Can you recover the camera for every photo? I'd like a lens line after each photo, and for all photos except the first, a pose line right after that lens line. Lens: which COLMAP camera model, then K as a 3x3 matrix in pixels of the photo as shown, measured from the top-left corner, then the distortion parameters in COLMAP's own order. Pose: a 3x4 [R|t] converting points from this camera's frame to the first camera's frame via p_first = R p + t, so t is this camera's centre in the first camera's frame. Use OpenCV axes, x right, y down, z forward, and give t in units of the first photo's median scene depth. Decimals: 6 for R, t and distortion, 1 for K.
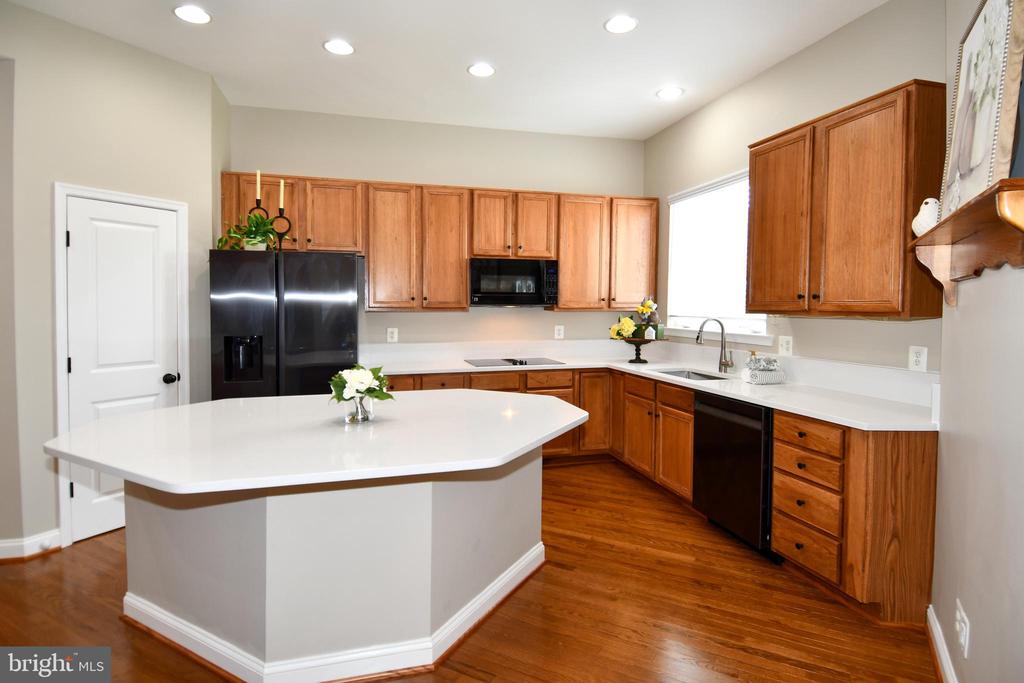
lens RADIAL K [[548.4, 0, 512.6], [0, 548.4, 326.8], [0, 0, 1]] dist [0.055722, -0.054897]
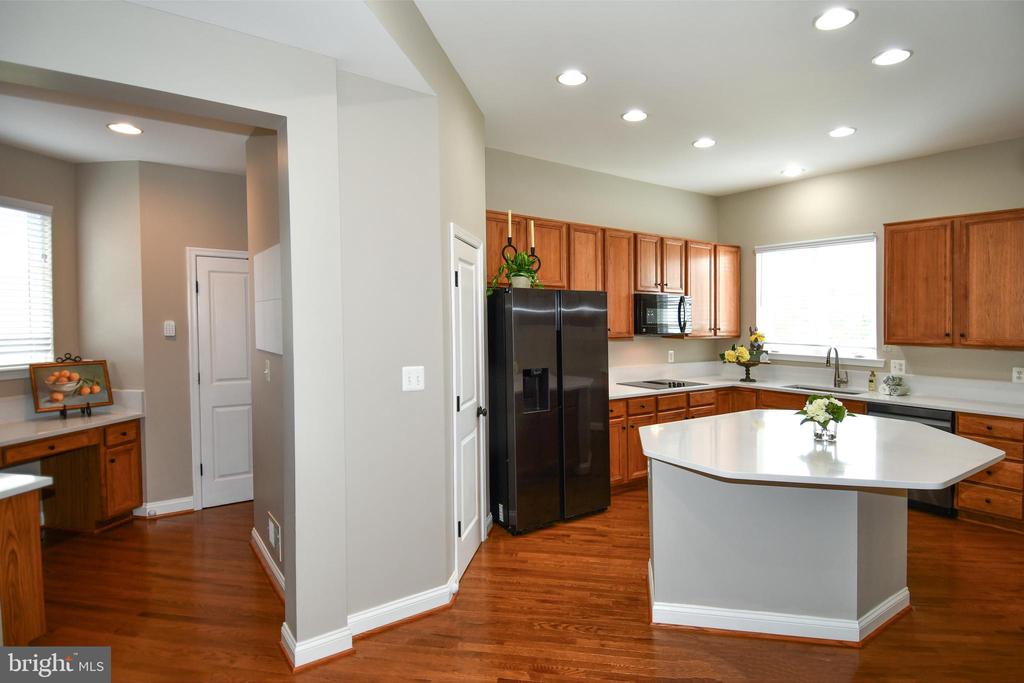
lens RADIAL K [[559.5, 0, 511.2], [0, 559.5, 326.6], [0, 0, 1]] dist [0.002802, -0.025367]
pose [[0.944263, 0.003834, 0.329169, -0.790711], [0.003758, 0.999741, -0.022424, -0.035673], [-0.329169, 0.022411, 0.944005, -0.004182]]
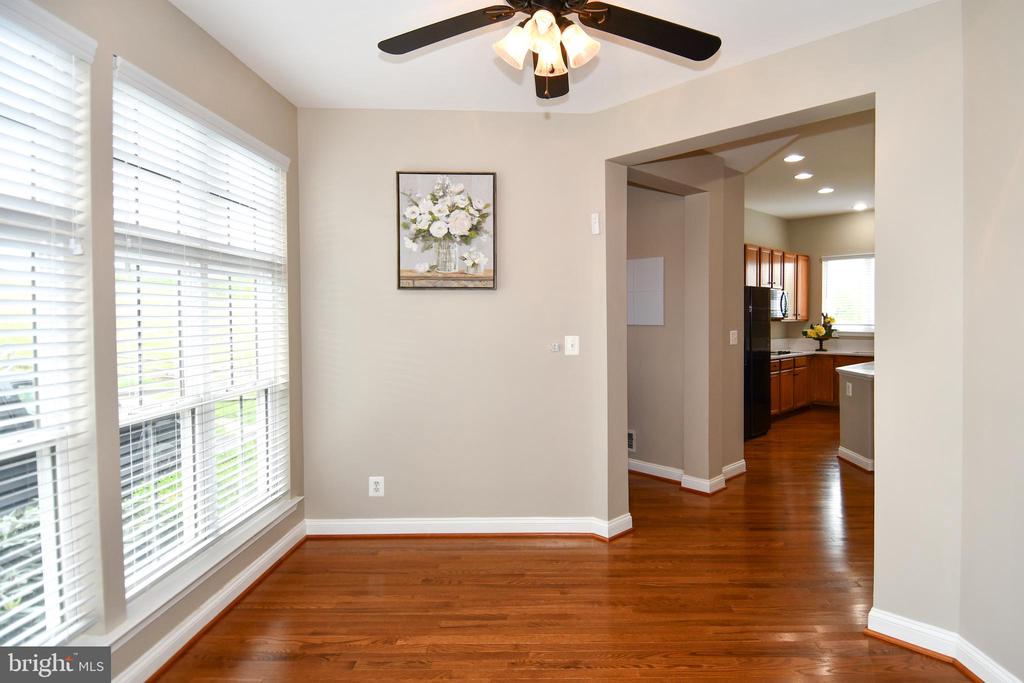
lens RADIAL K [[548.4, 0, 512.6], [0, 548.4, 326.8], [0, 0, 1]] dist [0.055722, -0.054897]
pose [[0.899260, -0.008023, 0.437340, -1.648106], [0.015166, 0.999803, -0.012843, -0.003676], [-0.437151, 0.018182, 0.899205, -0.177087]]
